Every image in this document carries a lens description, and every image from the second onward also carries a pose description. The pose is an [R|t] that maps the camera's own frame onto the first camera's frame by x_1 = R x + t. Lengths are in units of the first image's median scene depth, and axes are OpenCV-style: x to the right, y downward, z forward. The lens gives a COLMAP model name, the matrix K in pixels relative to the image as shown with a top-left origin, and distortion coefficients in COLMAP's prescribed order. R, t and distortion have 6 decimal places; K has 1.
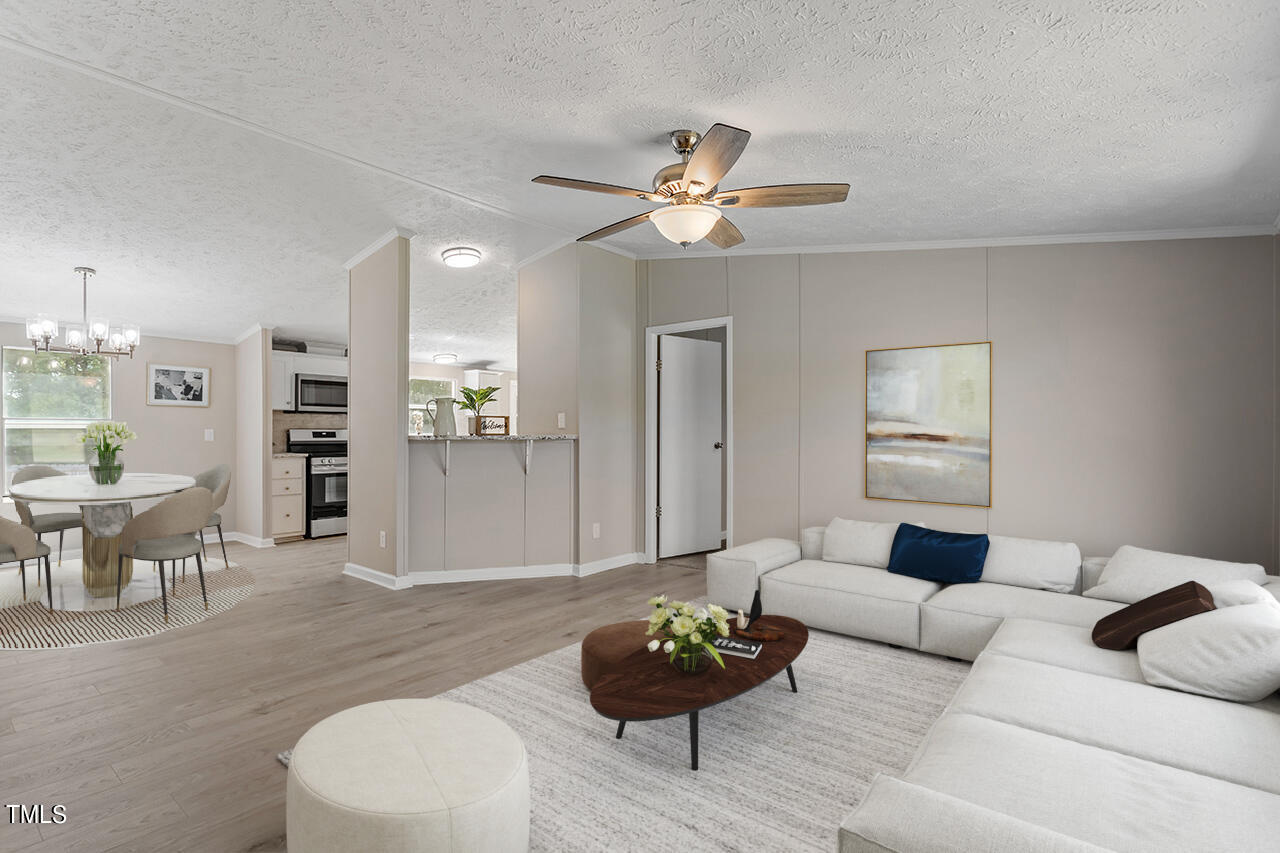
lens RADIAL K [[599.5, 0, 640.0], [0, 599.5, 426.5], [0, 0, 1]] dist [-0.000791, 0.000245]
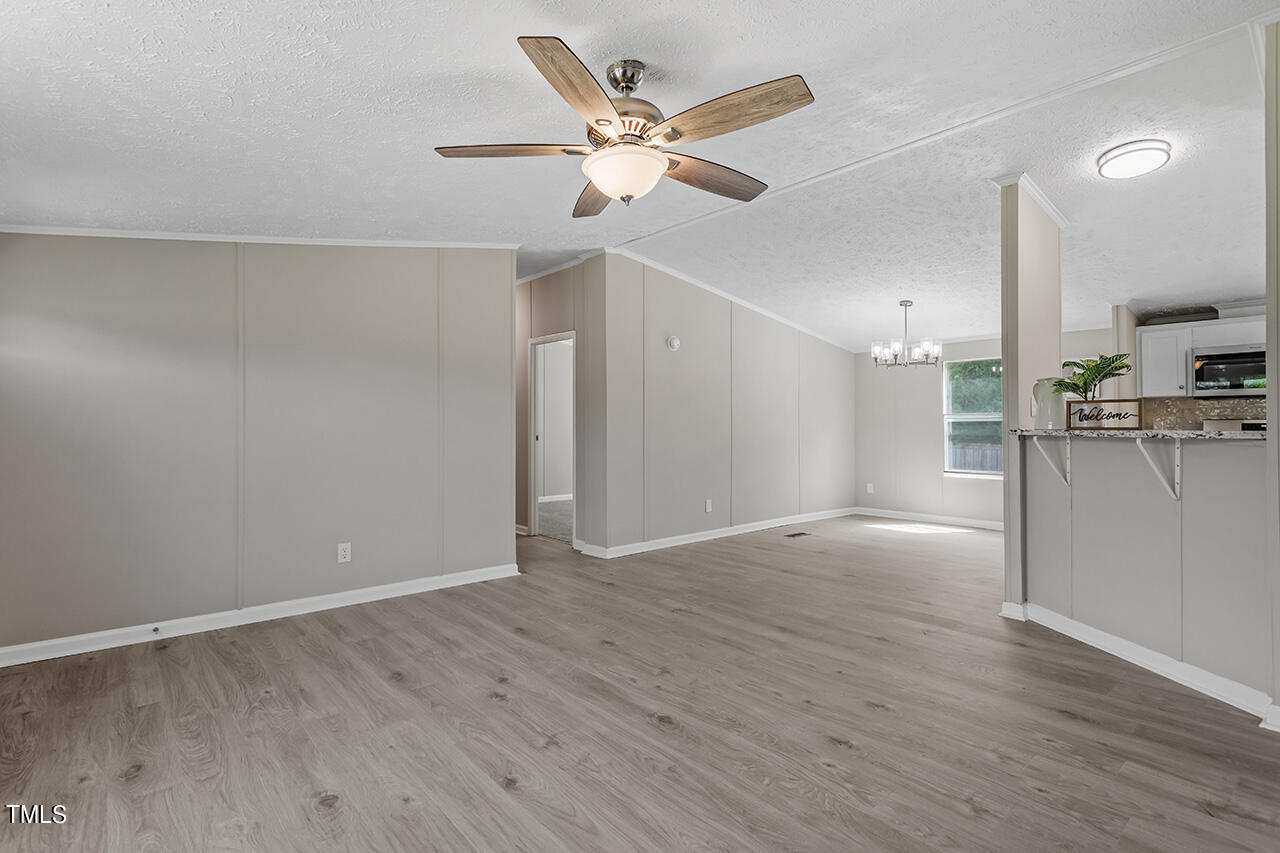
lens RADIAL K [[599.5, 0, 640.0], [0, 599.5, 426.5], [0, 0, 1]] dist [-0.000791, 0.000245]
pose [[-0.150520, 0.002462, -0.988604, 0.456823], [0.014551, 0.999894, 0.000275, 0.002847], [0.988500, -0.014344, -0.150540, 0.589848]]
